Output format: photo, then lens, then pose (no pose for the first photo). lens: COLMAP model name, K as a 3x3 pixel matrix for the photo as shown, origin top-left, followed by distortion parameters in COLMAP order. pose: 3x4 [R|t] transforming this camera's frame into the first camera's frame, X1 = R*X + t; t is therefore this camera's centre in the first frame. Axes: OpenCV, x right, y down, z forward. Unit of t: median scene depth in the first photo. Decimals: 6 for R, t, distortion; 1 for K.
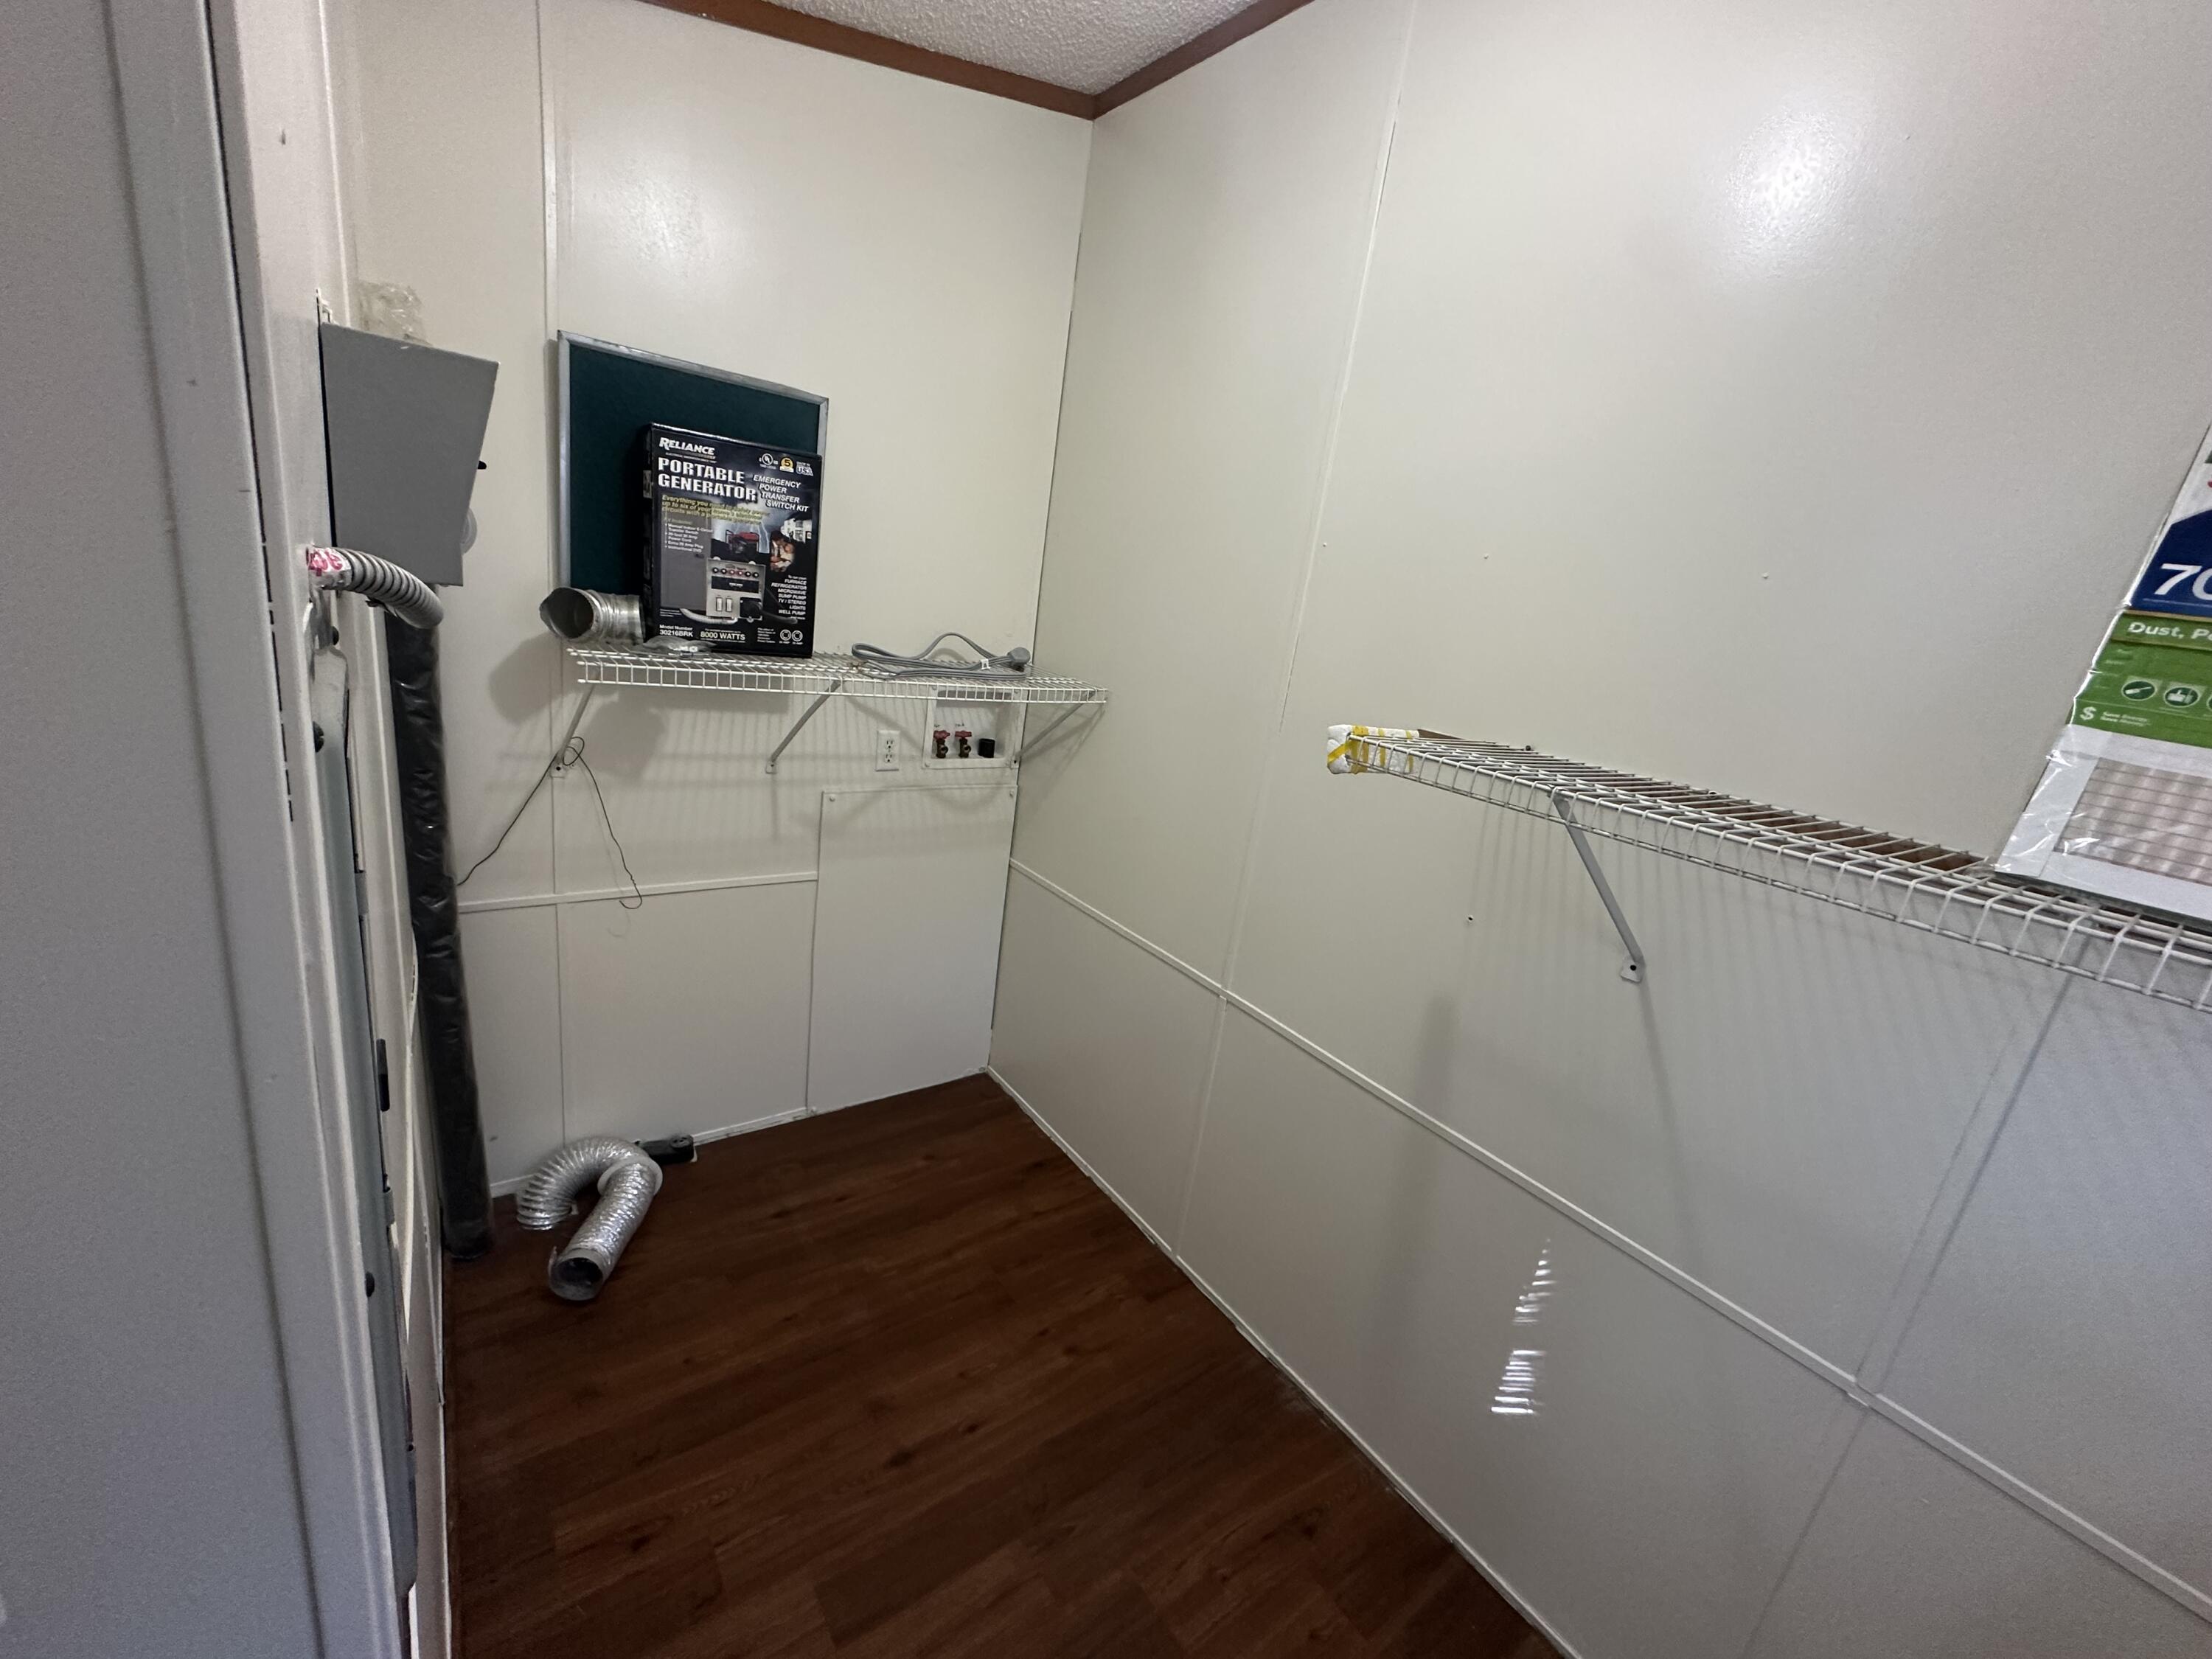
lens RADIAL K [[884.7, 0, 1106.4], [0, 884.7, 828.8], [0, 0, 1]] dist [-0.001359, -0.000650]
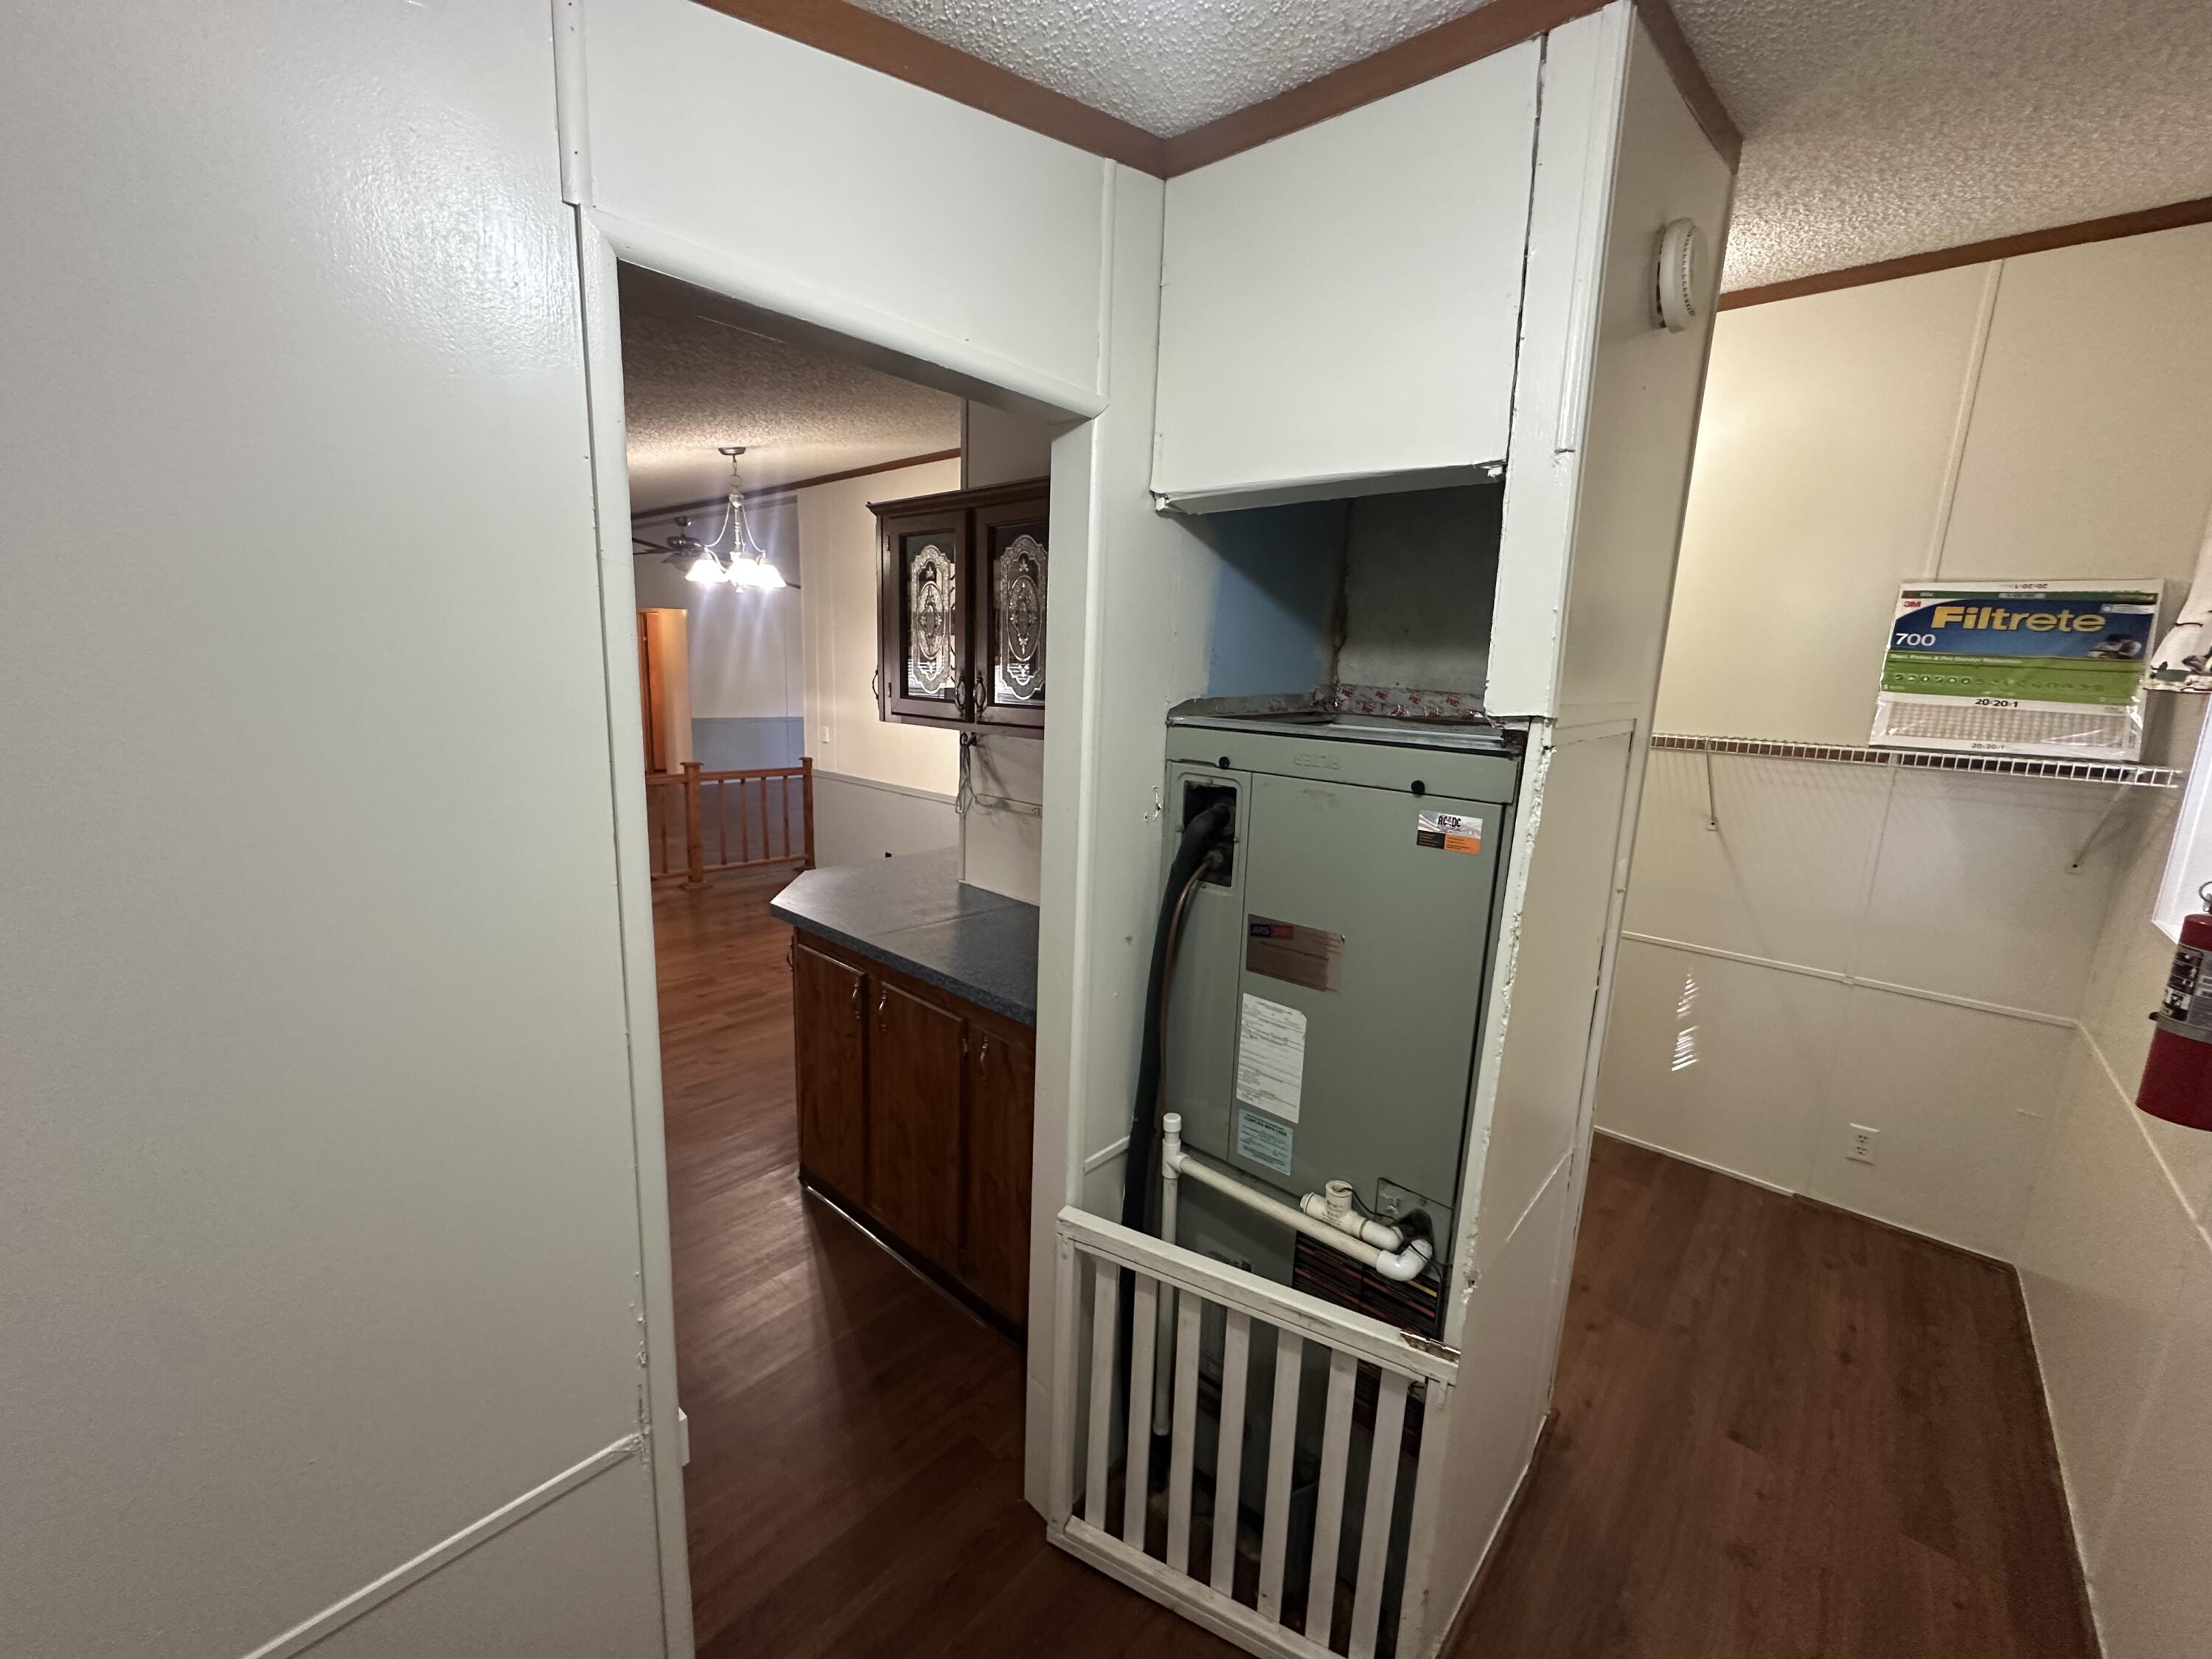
lens RADIAL K [[884.7, 0, 1106.0], [0, 884.7, 829.2], [0, 0, 1]] dist [-0.001359, -0.000650]
pose [[0.974422, -0.137529, 0.177730, -1.952306], [0.149157, 0.987352, -0.053749, 0.103625], [-0.168090, 0.078884, 0.982610, -1.375397]]
